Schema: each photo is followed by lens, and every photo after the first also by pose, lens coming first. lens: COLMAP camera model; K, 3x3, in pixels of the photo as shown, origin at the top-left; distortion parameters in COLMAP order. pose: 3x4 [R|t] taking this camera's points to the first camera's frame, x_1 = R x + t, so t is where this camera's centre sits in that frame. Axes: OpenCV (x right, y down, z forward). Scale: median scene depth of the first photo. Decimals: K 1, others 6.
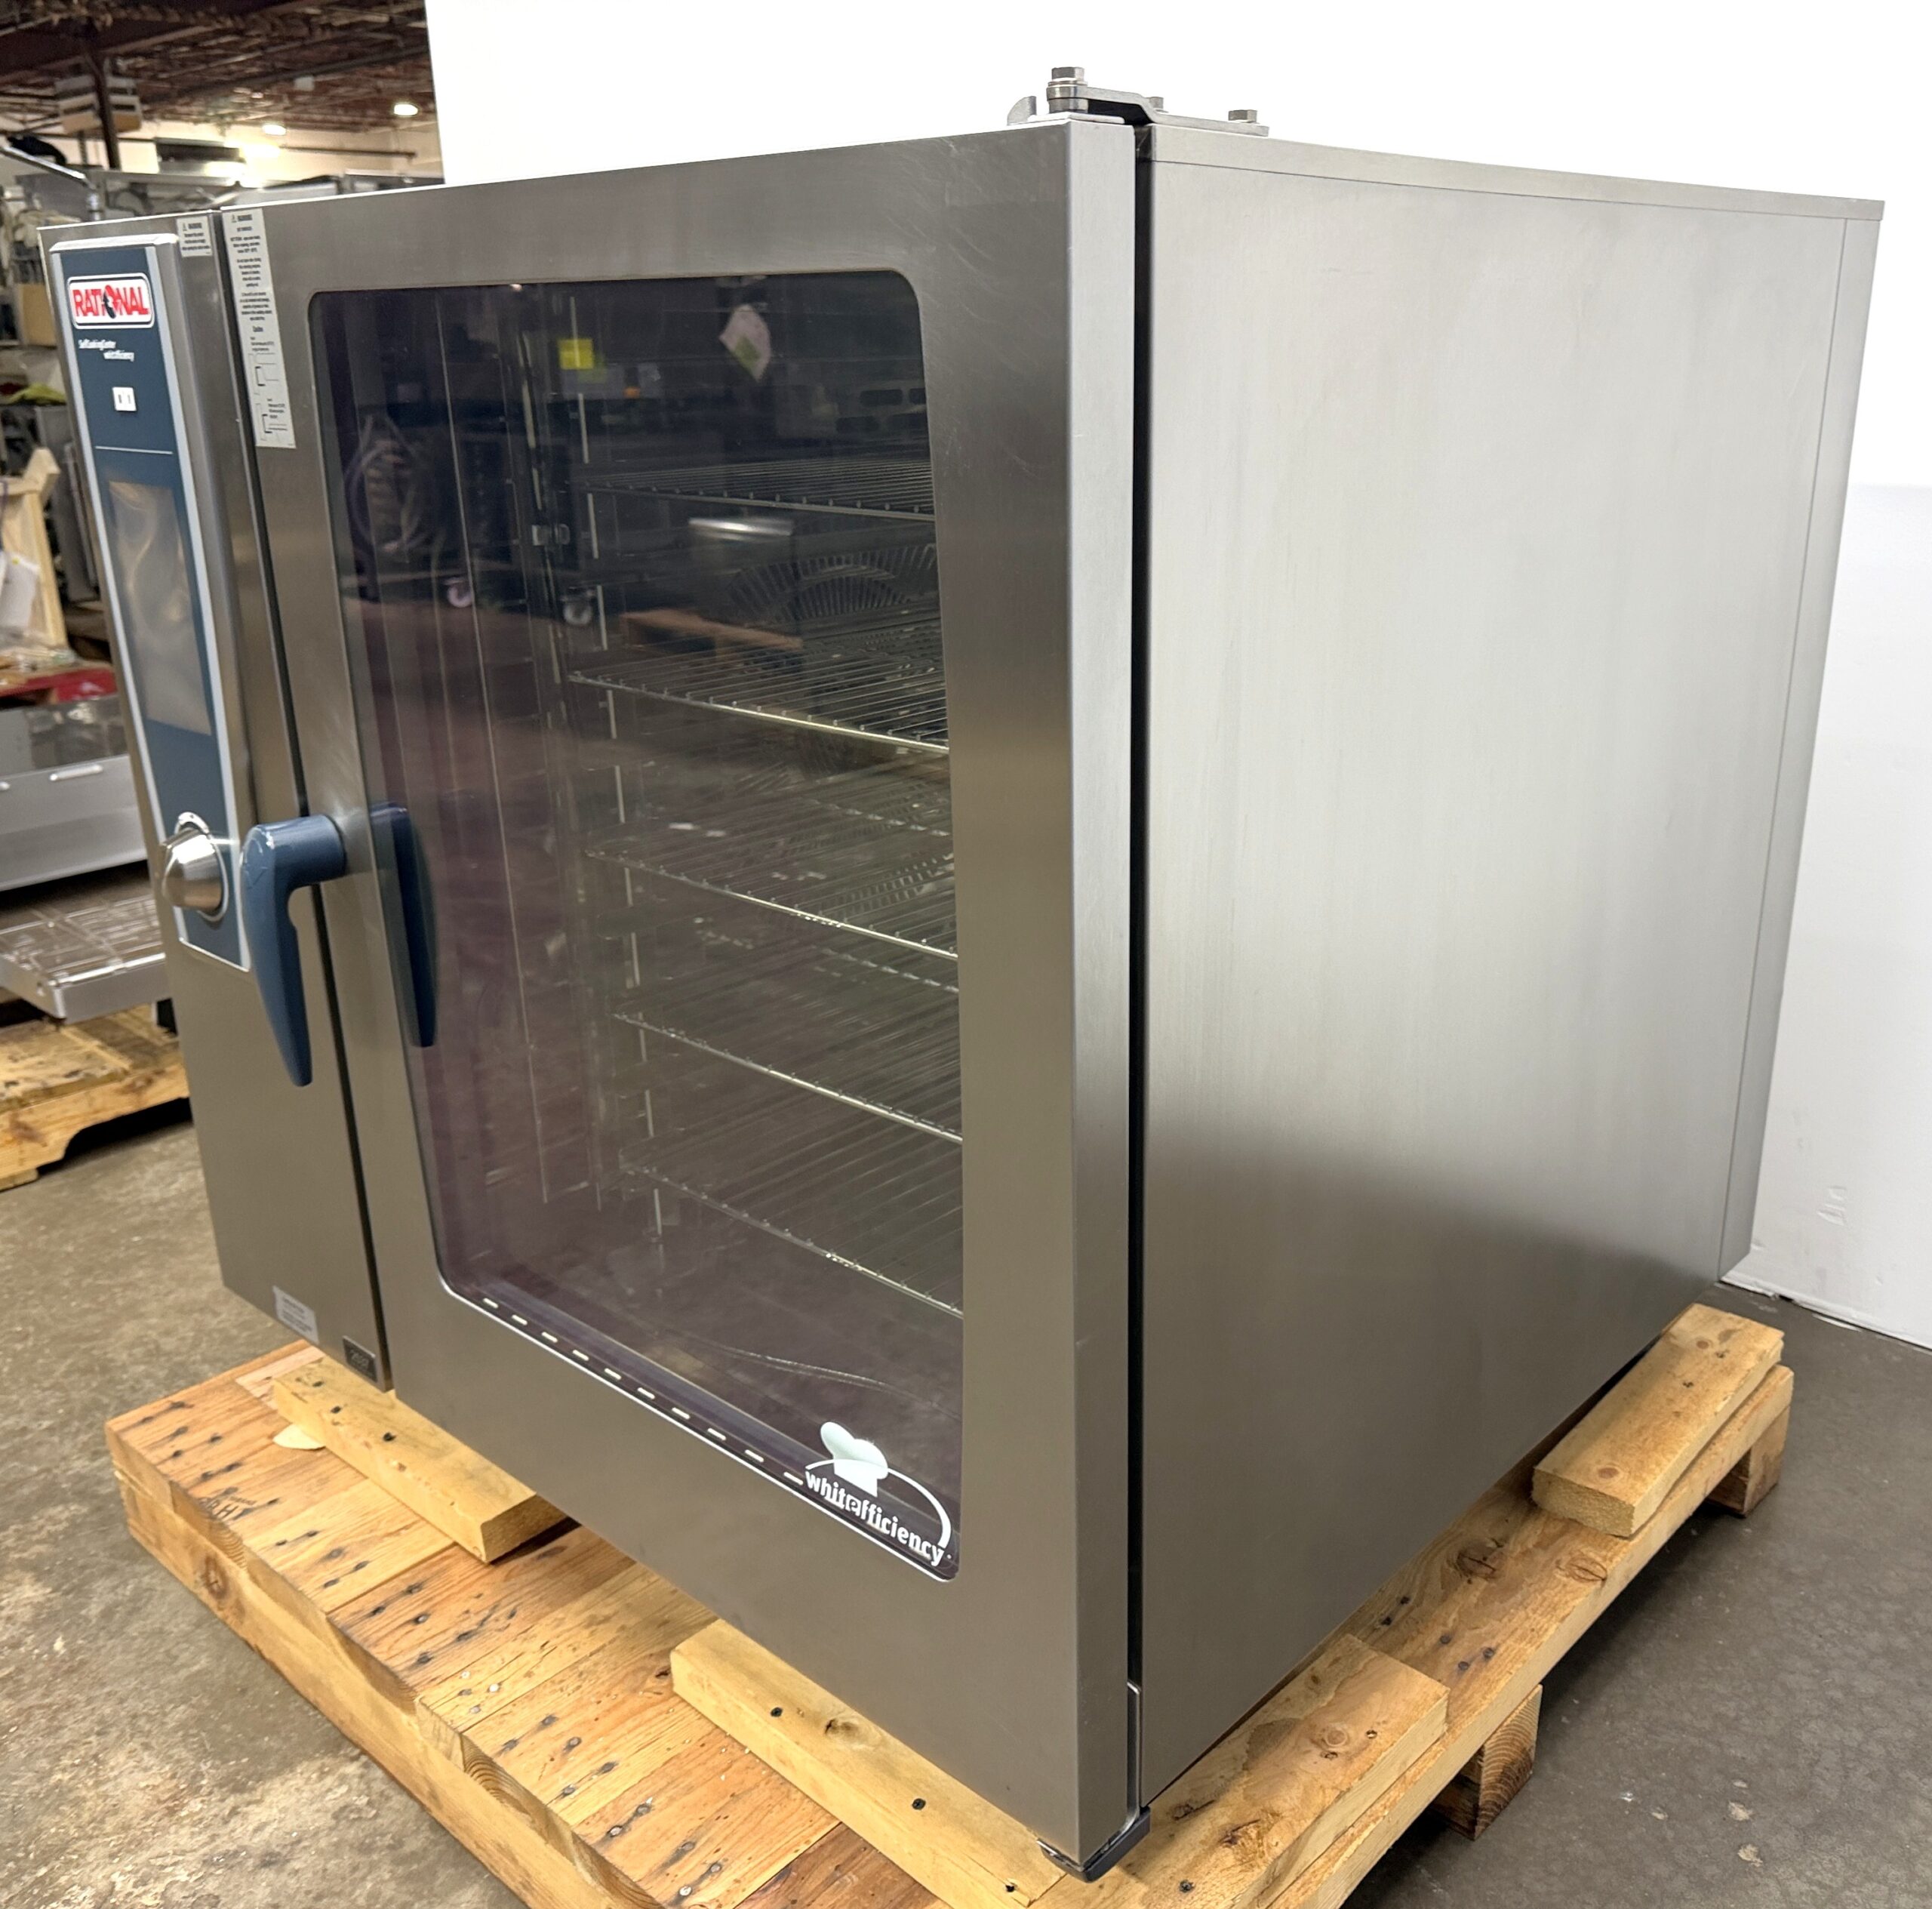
lens RADIAL K [[1869.0, 0, 1030.9], [0, 1869.0, 954.5], [0, 0, 1]] dist [0.003552, -0.003605]
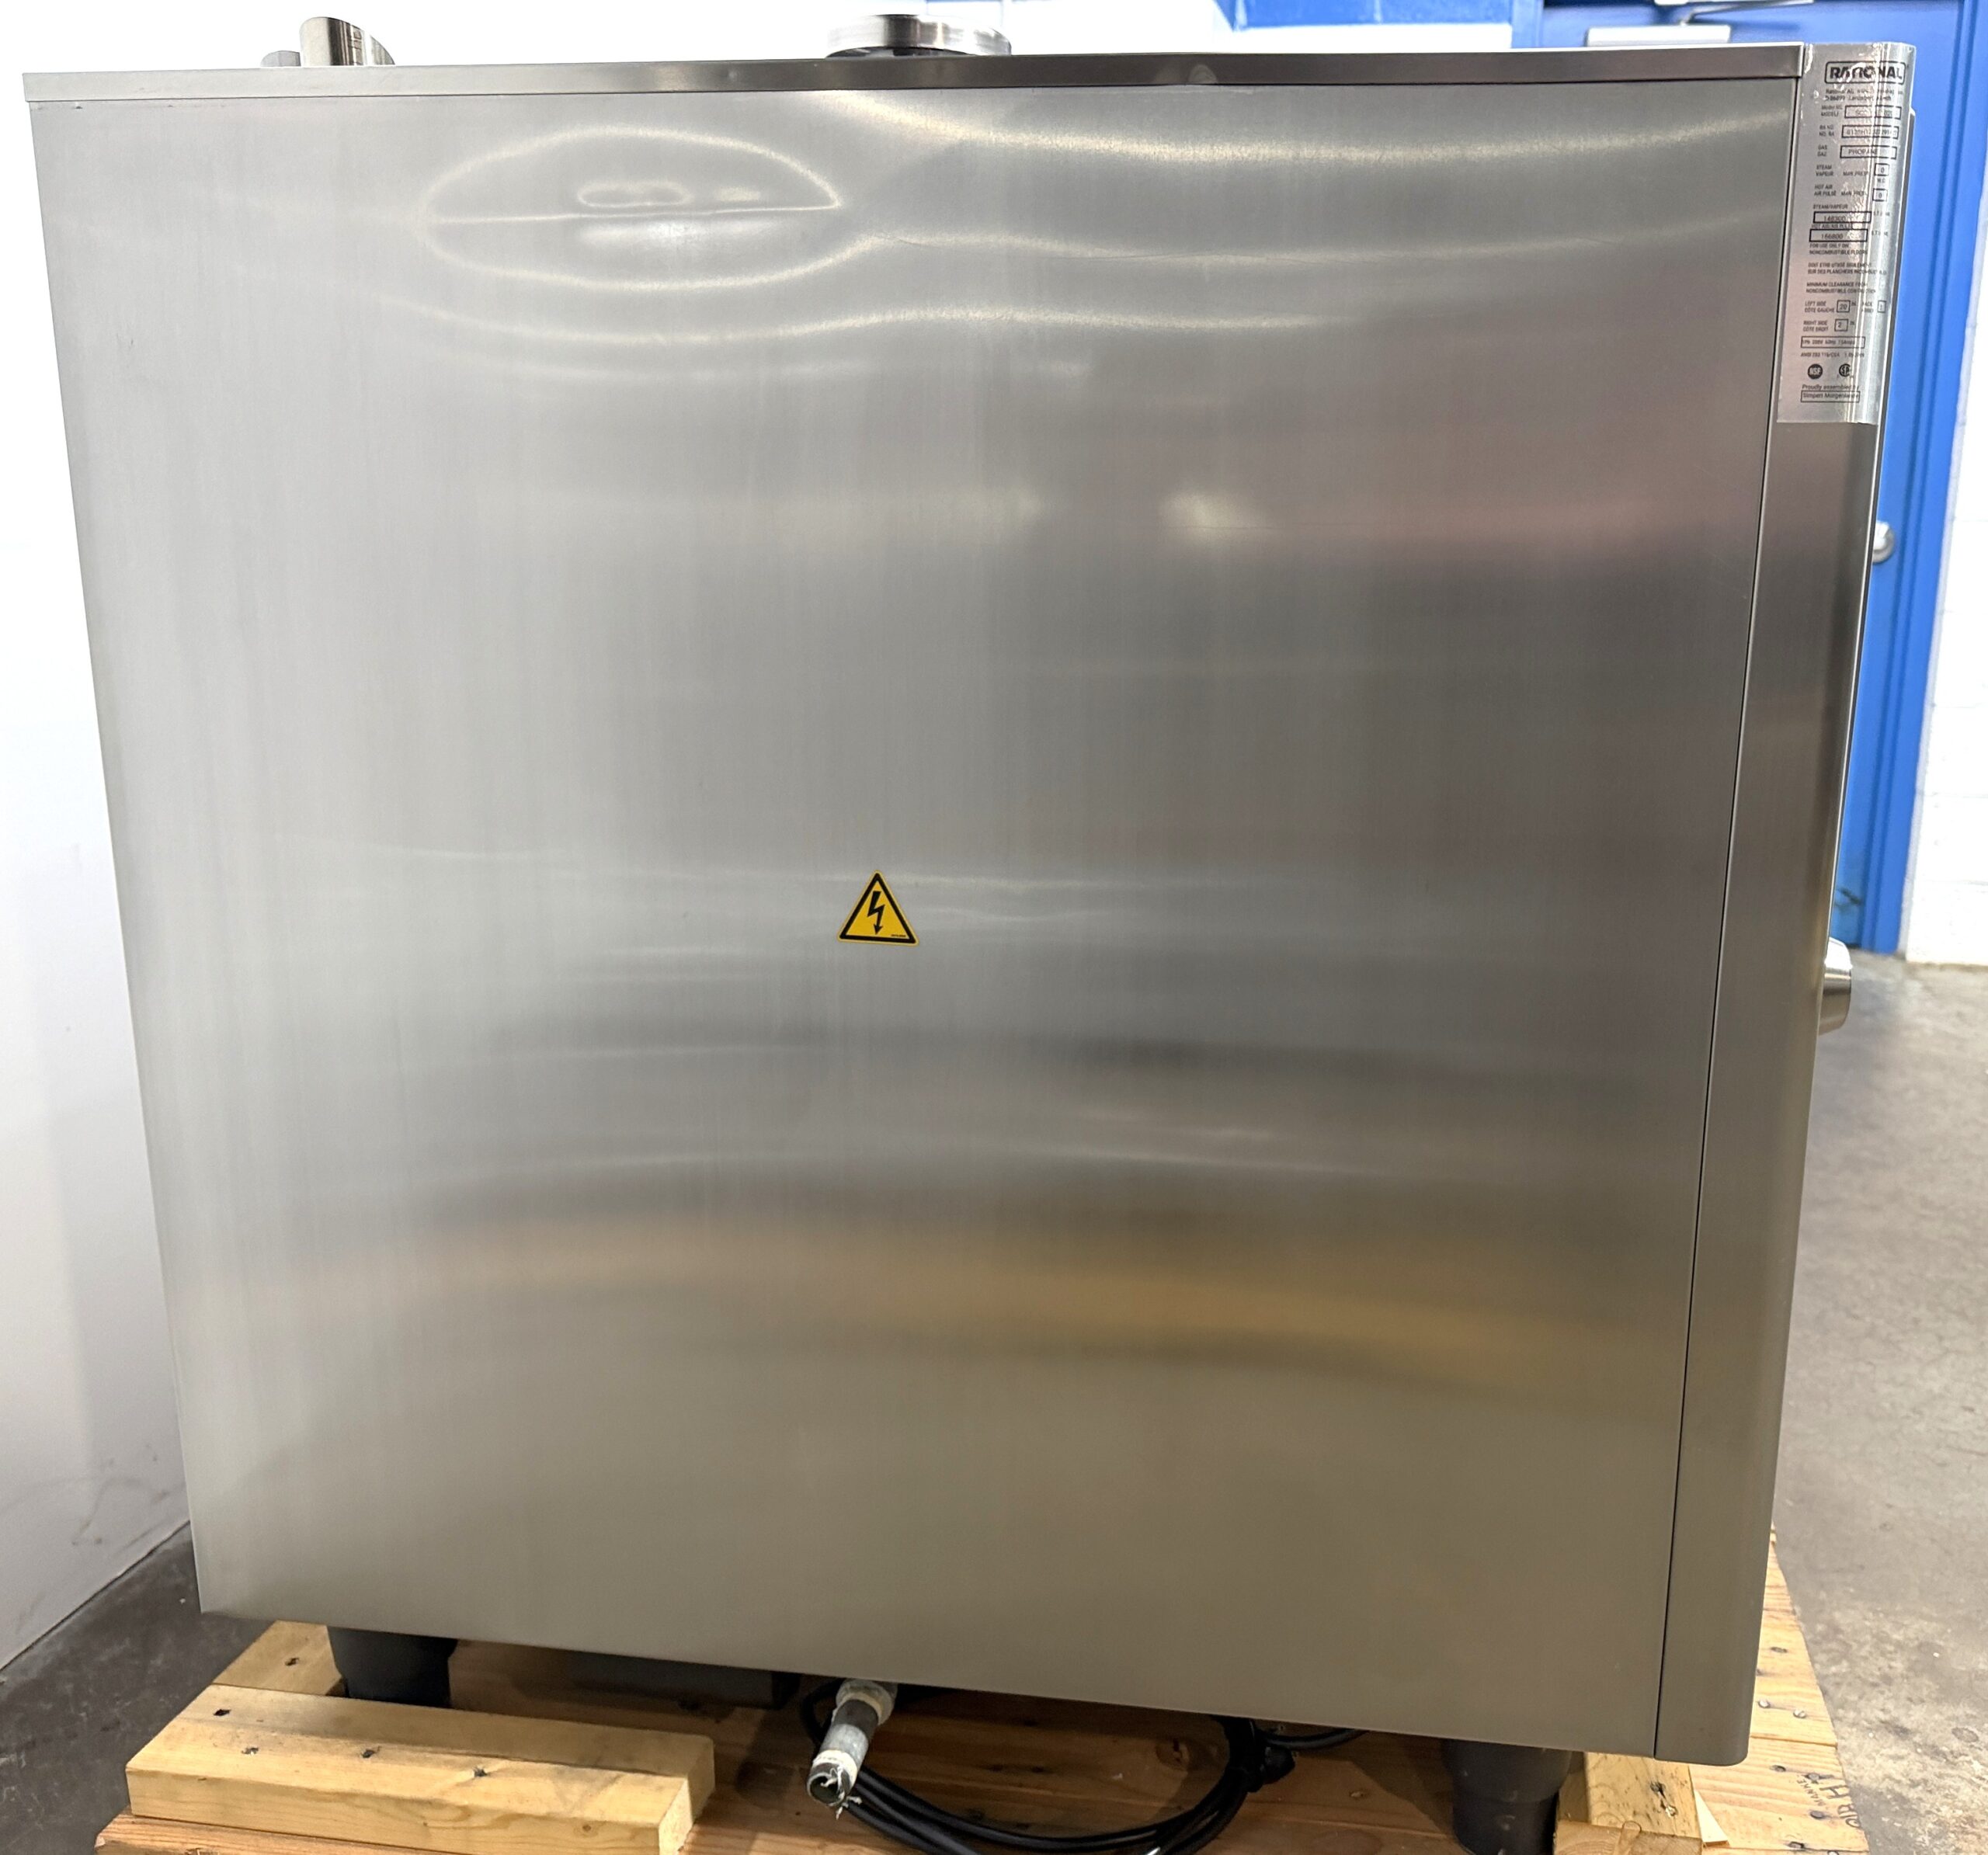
lens RADIAL K [[1841.3, 0, 1161.4], [0, 1841.3, 968.3], [0, 0, 1]] dist [0.036512, -0.058097]
pose [[-0.552379, -0.183542, 0.813136, -0.933222], [0.265795, 0.885763, 0.380495, -0.414213], [-0.790083, 0.426305, -0.440492, 1.575263]]
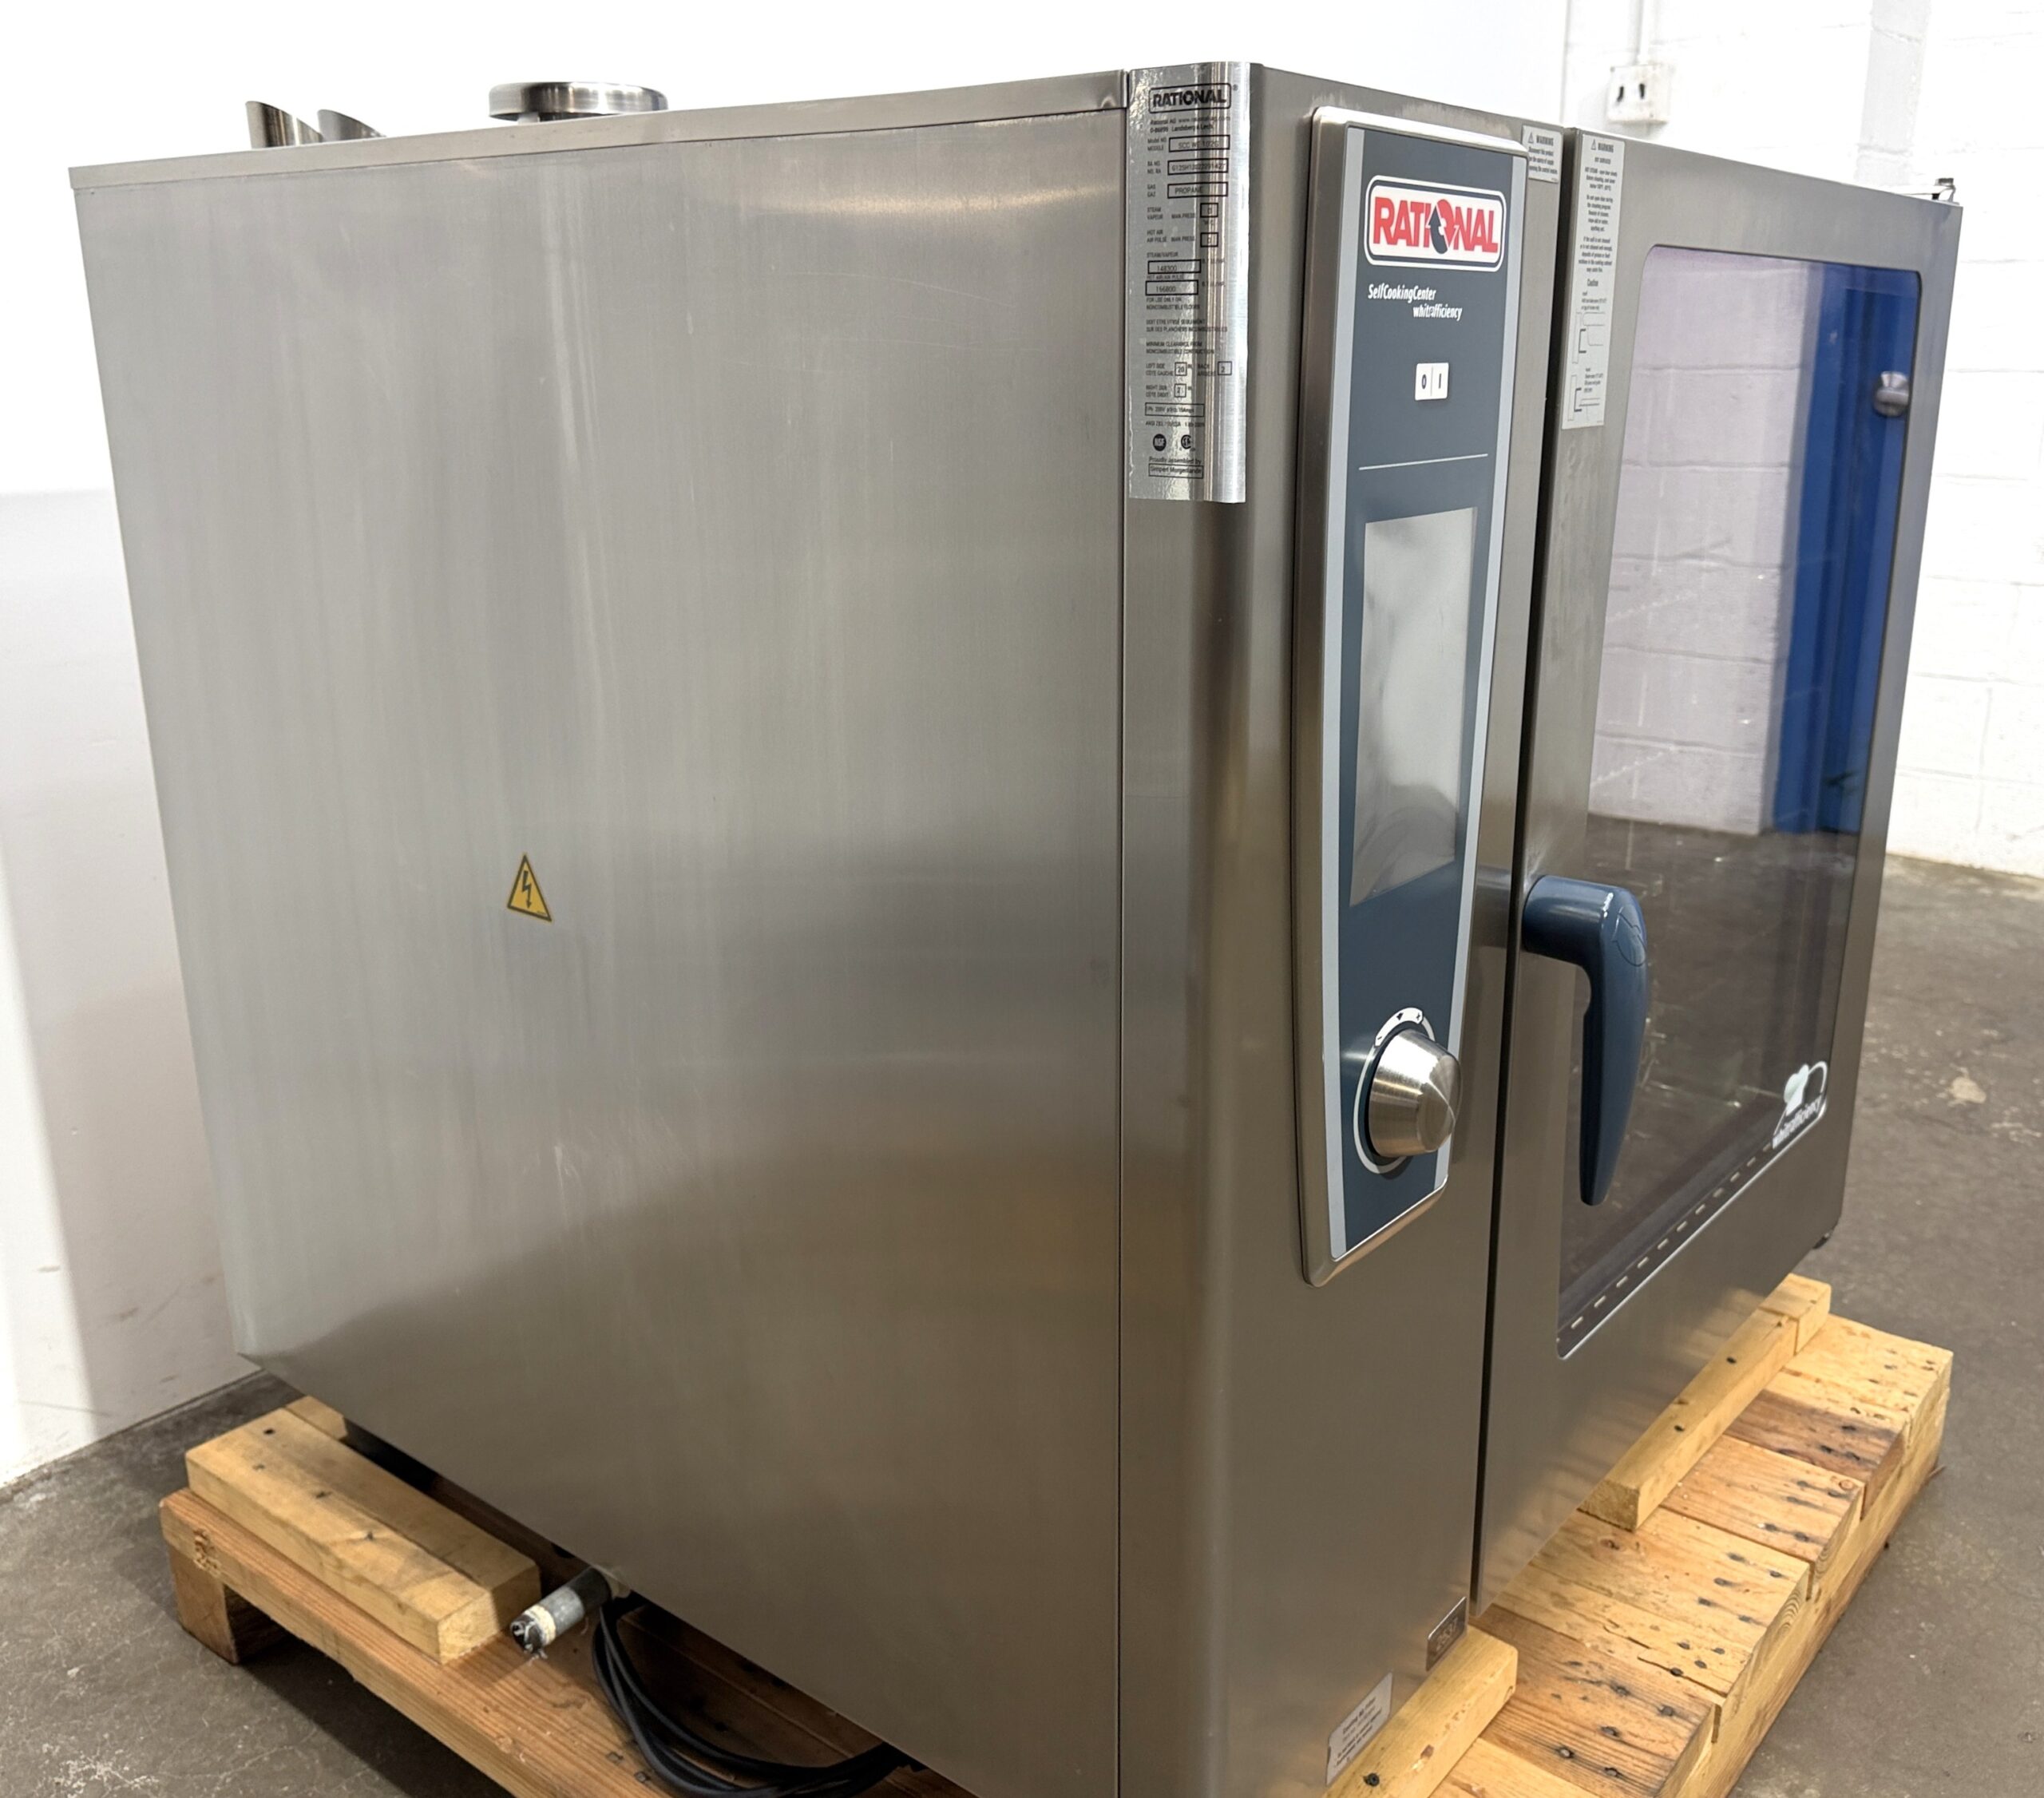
lens RADIAL K [[1861.8, 0, 1136.9], [0, 1861.8, 887.9], [0, 0, 1]] dist [0.067424, -0.095966]
pose [[-0.081214, -0.265406, 0.960710, -1.079703], [0.319237, 0.906187, 0.277331, -0.333155], [-0.944188, 0.329218, 0.011133, 1.091382]]
